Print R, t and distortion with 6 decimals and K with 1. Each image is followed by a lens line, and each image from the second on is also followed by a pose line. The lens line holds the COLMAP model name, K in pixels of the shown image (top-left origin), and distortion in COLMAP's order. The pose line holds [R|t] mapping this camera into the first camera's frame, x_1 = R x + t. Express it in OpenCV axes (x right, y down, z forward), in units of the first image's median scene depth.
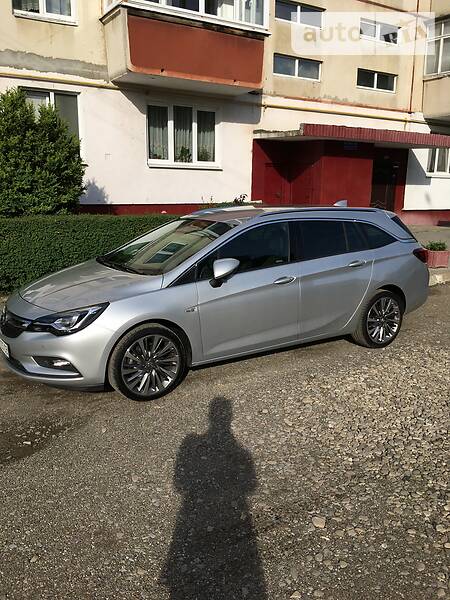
lens RADIAL K [[516.3, 0, 225.0], [0, 516.3, 300.0], [0, 0, 1]] dist [0.077475, -0.131032]
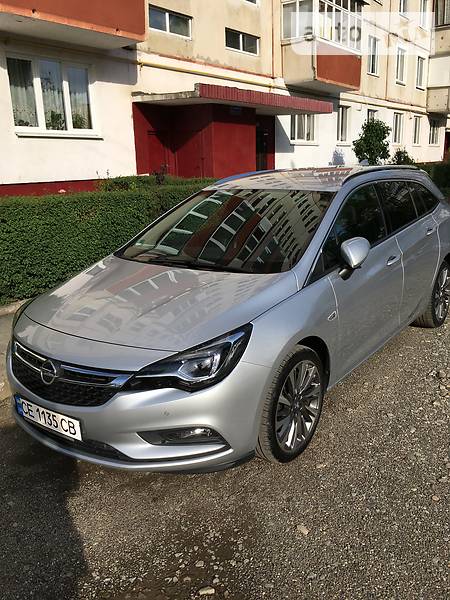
lens RADIAL K [[516.3, 0, 225.0], [0, 516.3, 300.0], [0, 0, 1]] dist [0.077475, -0.131032]
pose [[0.933199, -0.127038, 0.336156, -0.135417], [0.112731, 0.991700, 0.061828, -0.019335], [-0.341221, -0.019803, 0.939775, 0.123584]]
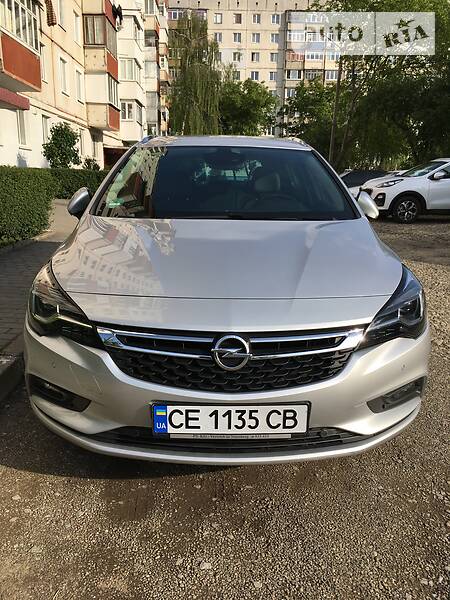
lens RADIAL K [[516.3, 0, 225.0], [0, 516.3, 300.0], [0, 0, 1]] dist [0.077475, -0.131032]
pose [[0.529402, -0.197737, 0.825005, -0.237333], [0.167270, 0.977697, 0.126998, -0.018191], [-0.831718, 0.070766, 0.550670, 0.249016]]
